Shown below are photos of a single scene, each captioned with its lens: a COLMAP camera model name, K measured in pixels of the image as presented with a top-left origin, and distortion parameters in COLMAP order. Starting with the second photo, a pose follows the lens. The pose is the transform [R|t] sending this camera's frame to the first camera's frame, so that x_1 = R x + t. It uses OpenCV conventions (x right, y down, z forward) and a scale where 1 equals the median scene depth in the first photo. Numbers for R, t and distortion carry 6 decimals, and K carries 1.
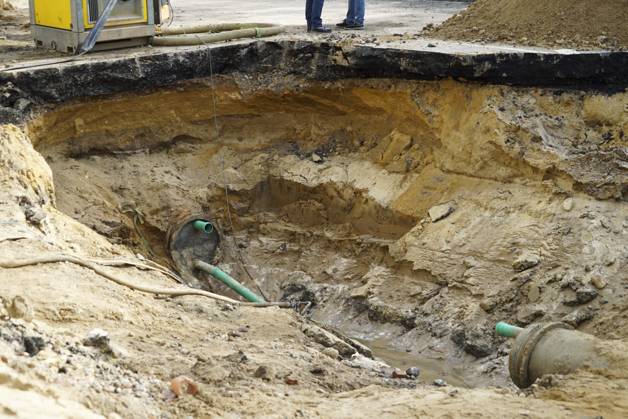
lens RADIAL K [[1365.4, 0, 314.0], [0, 1365.4, 209.5], [0, 0, 1]] dist [-0.009445, -0.090666]
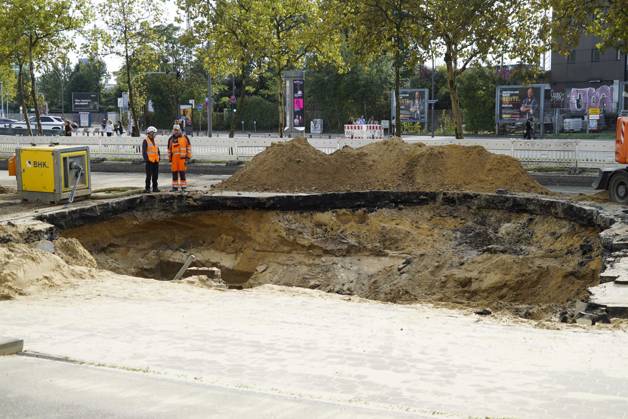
lens RADIAL K [[849.2, 0, 314.0], [0, 849.2, 209.5], [0, 0, 1]] dist [0.023121, 0.017448]
pose [[0.903817, -0.041009, 0.425950, -0.381533], [0.086754, 0.992287, -0.088548, 0.033361], [-0.419034, 0.116984, 0.900403, -0.254523]]
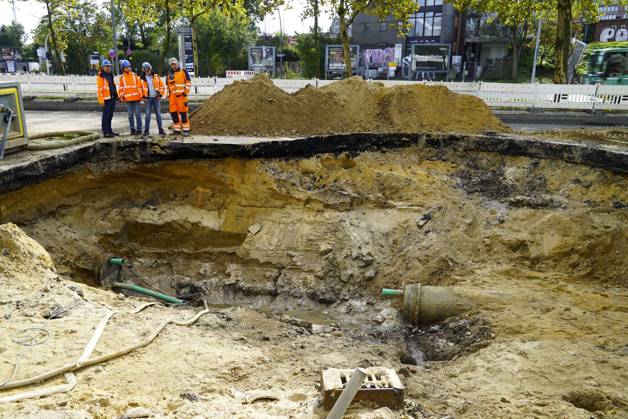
lens RADIAL K [[518.0, 0, 314.0], [0, 518.0, 209.5], [0, 0, 1]] dist [-0.006524, 0.002540]
pose [[0.768038, -0.150191, 0.622543, -0.267900], [0.118551, 0.988653, 0.092259, -0.075686], [-0.629336, 0.002944, 0.777128, 0.366695]]
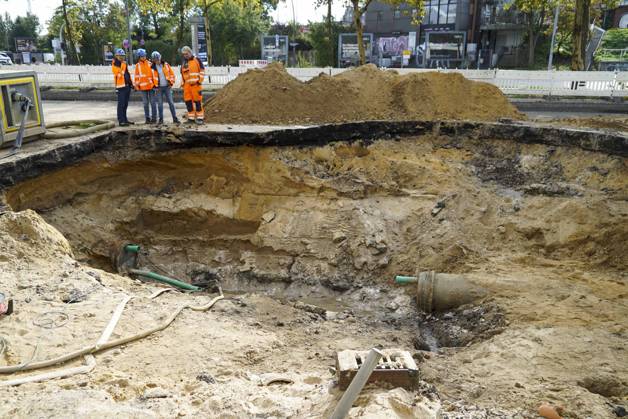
lens RADIAL K [[518.0, 0, 314.0], [0, 518.0, 209.5], [0, 0, 1]] dist [-0.006524, 0.002540]
pose [[0.783396, -0.161399, 0.600201, -0.269924], [0.120407, 0.986810, 0.108204, -0.073225], [-0.609749, -0.012498, 0.792496, 0.366305]]
